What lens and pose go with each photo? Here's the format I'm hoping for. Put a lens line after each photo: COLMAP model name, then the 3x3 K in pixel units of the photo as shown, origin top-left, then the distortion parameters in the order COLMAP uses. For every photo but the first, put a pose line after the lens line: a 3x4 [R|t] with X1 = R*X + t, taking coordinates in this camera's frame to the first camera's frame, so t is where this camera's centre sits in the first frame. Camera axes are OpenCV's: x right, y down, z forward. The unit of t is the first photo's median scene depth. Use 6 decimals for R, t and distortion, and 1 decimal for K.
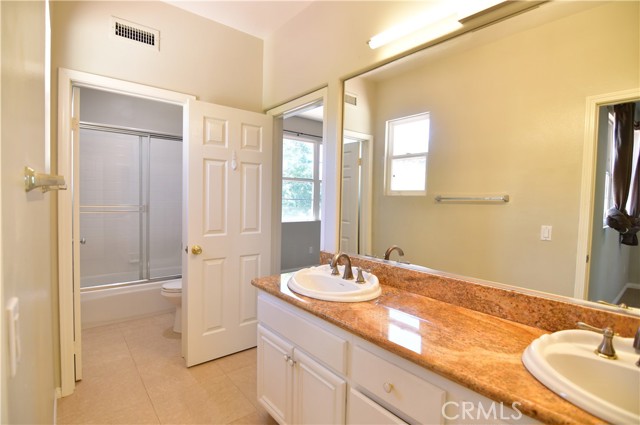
lens RADIAL K [[307.0, 0, 320.6], [0, 307.0, 211.1], [0, 0, 1]] dist [0.001860, 0.000148]
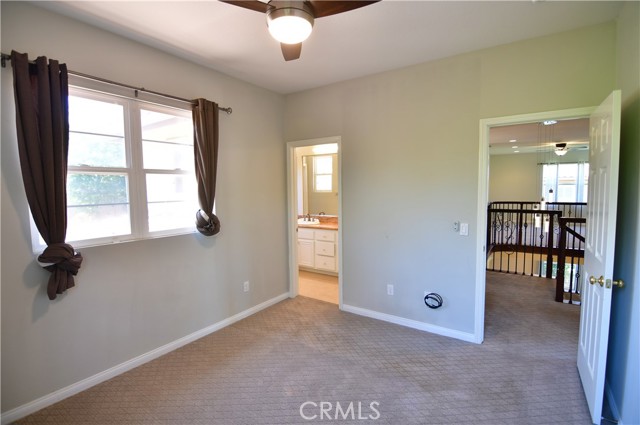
lens RADIAL K [[307.0, 0, 320.4], [0, 307.0, 211.4], [0, 0, 1]] dist [0.001860, 0.000148]
pose [[0.960420, -0.046926, 0.274576, -0.685227], [0.034877, 0.998209, 0.048604, -0.042871], [-0.276365, -0.037104, 0.960336, -2.167386]]
